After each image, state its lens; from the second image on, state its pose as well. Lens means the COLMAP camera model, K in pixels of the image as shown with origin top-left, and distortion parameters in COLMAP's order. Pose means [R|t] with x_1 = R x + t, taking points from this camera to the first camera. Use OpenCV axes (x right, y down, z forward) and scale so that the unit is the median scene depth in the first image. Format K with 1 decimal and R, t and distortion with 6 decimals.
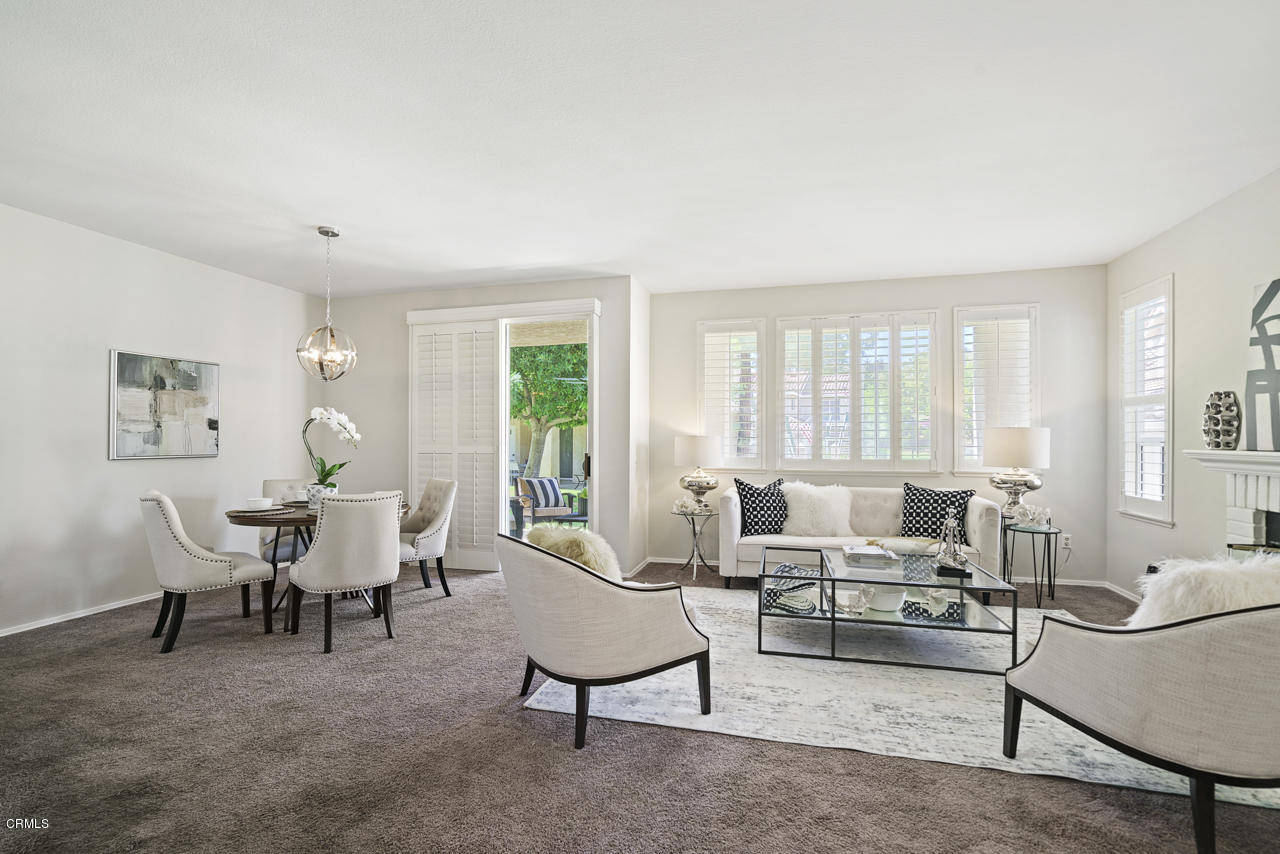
lens RADIAL K [[585.6, 0, 640.1], [0, 585.6, 434.8], [0, 0, 1]] dist [-0.004150, 0.002316]
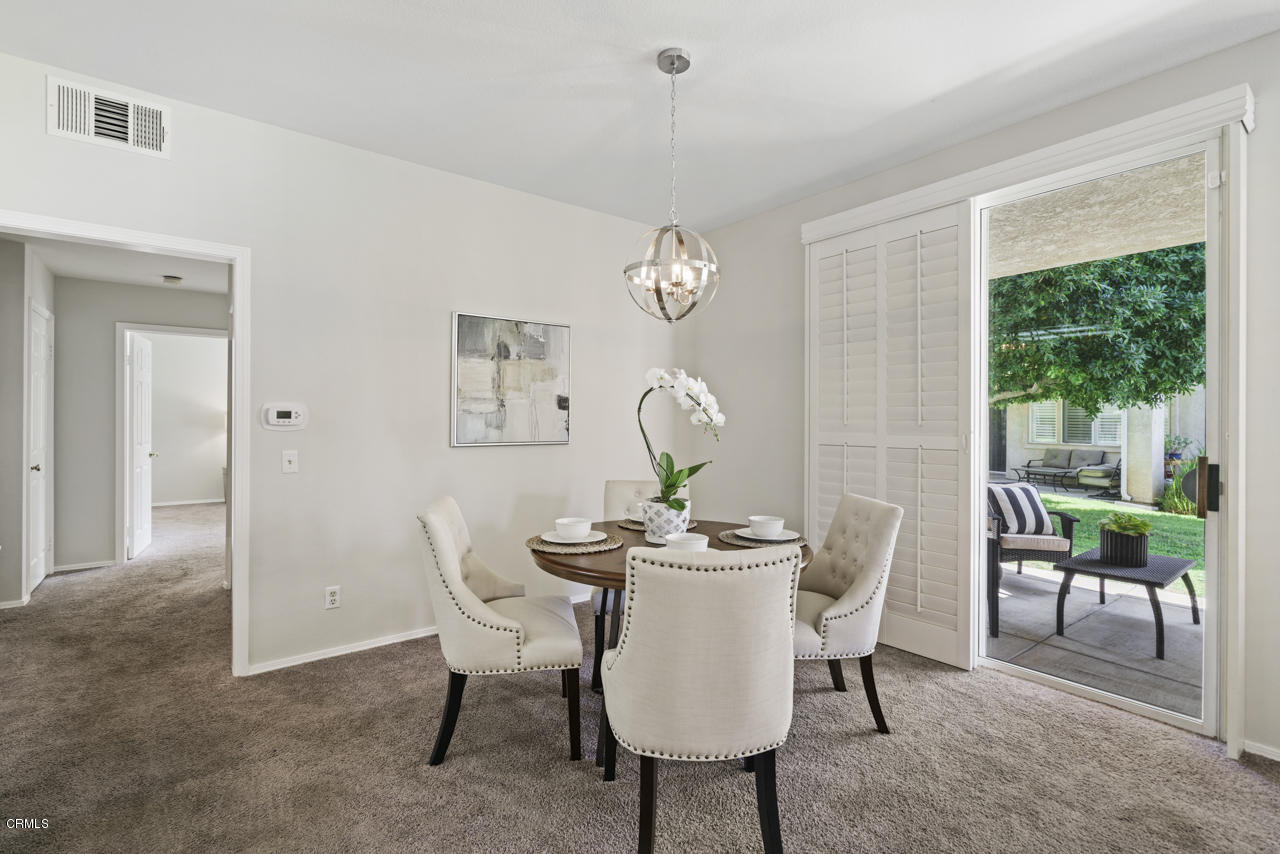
lens RADIAL K [[585.6, 0, 630.9], [0, 585.6, 424.5], [0, 0, 1]] dist [-0.004150, 0.002316]
pose [[0.795353, 0.007480, -0.606100, -0.198664], [0.001845, 0.999889, 0.014760, -0.000047], [0.606144, -0.012858, 0.795251, 0.471198]]
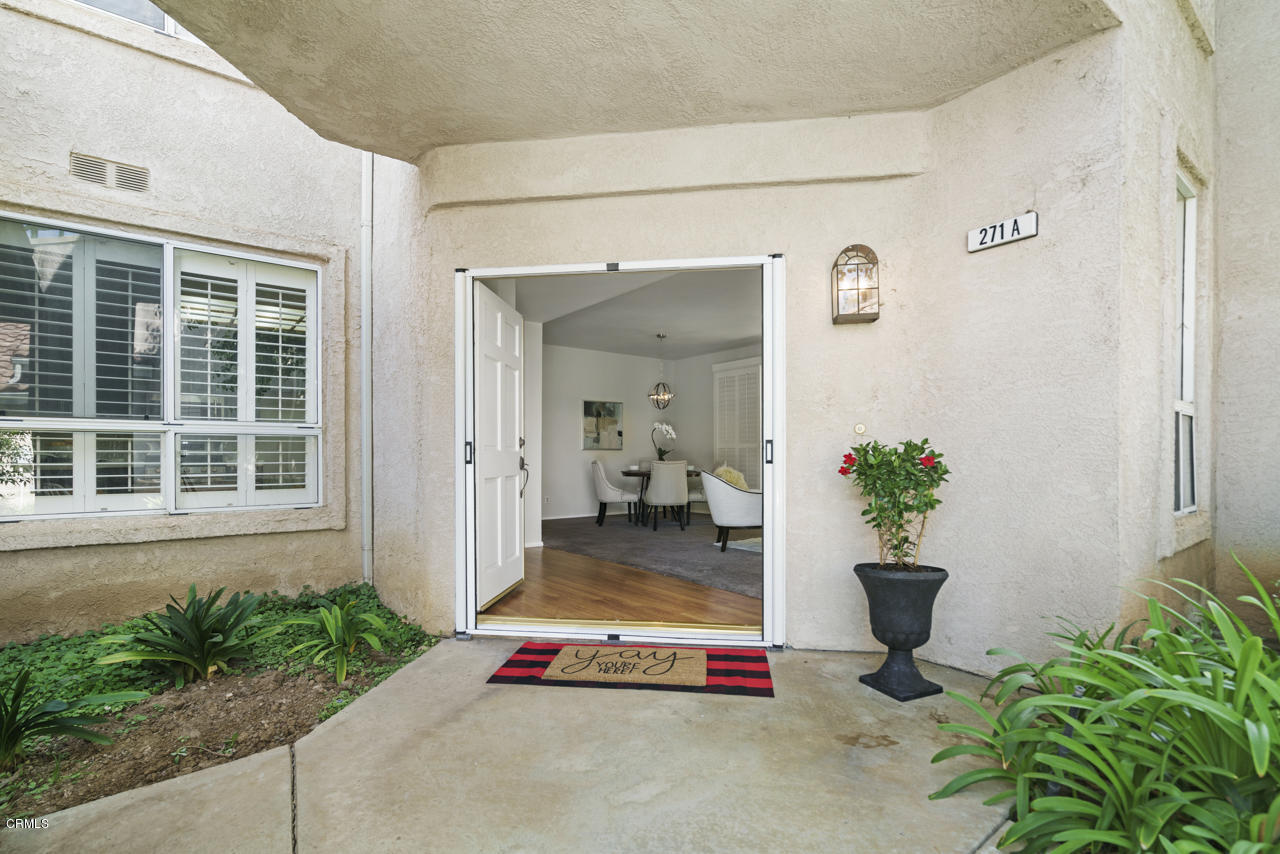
lens RADIAL K [[585.6, 0, 622.3], [0, 585.6, 453.5], [0, 0, 1]] dist [-0.004150, 0.002316]
pose [[0.787217, -0.002527, -0.616671, 0.558606], [0.006720, 0.999967, 0.004480, 0.045883], [0.616640, -0.007671, 0.787208, -0.626723]]
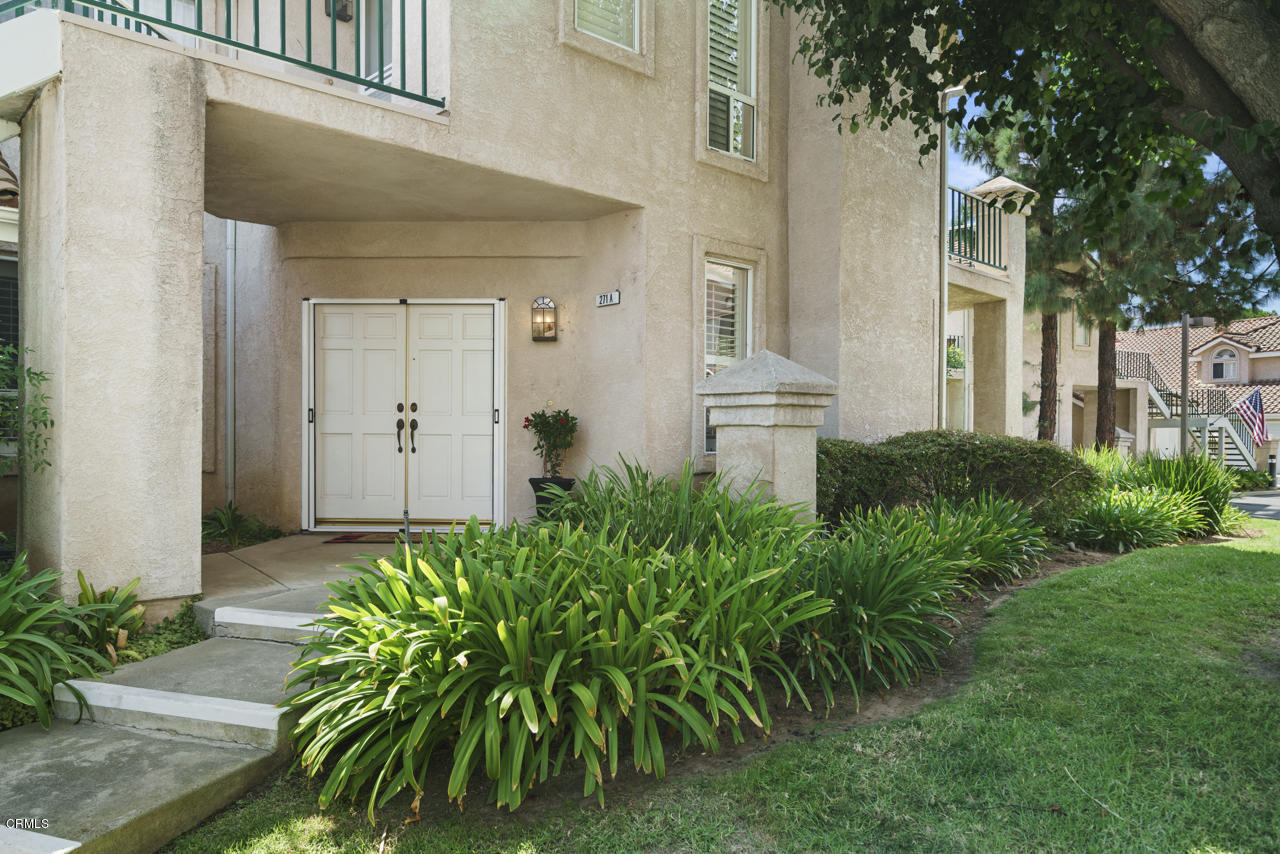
lens RADIAL K [[906.2, 0, 636.7], [0, 906.2, 431.8], [0, 0, 1]] dist [-0.008051, -0.000175]
pose [[0.851743, 0.005297, -0.523932, 3.066628], [-0.000025, 0.999949, 0.010069, 0.088070], [0.523959, -0.008563, 0.851700, -2.696050]]
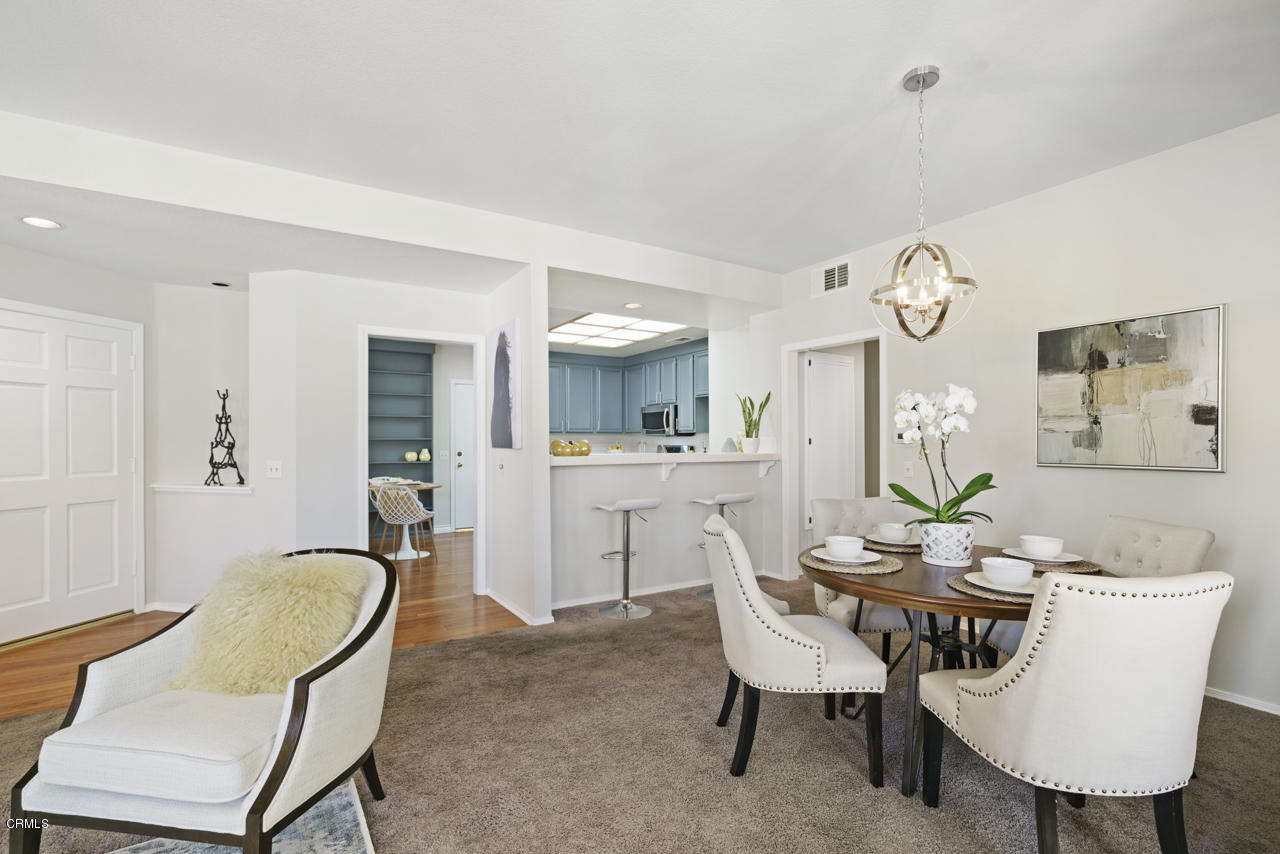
lens RADIAL K [[585.6, 0, 645.5], [0, 585.6, 431.0], [0, 0, 1]] dist [-0.004150, 0.002316]
pose [[-0.679378, -0.010460, -0.733714, 0.060491], [0.005292, 0.999803, -0.019154, 0.006485], [0.733769, -0.016895, -0.679189, 1.084729]]
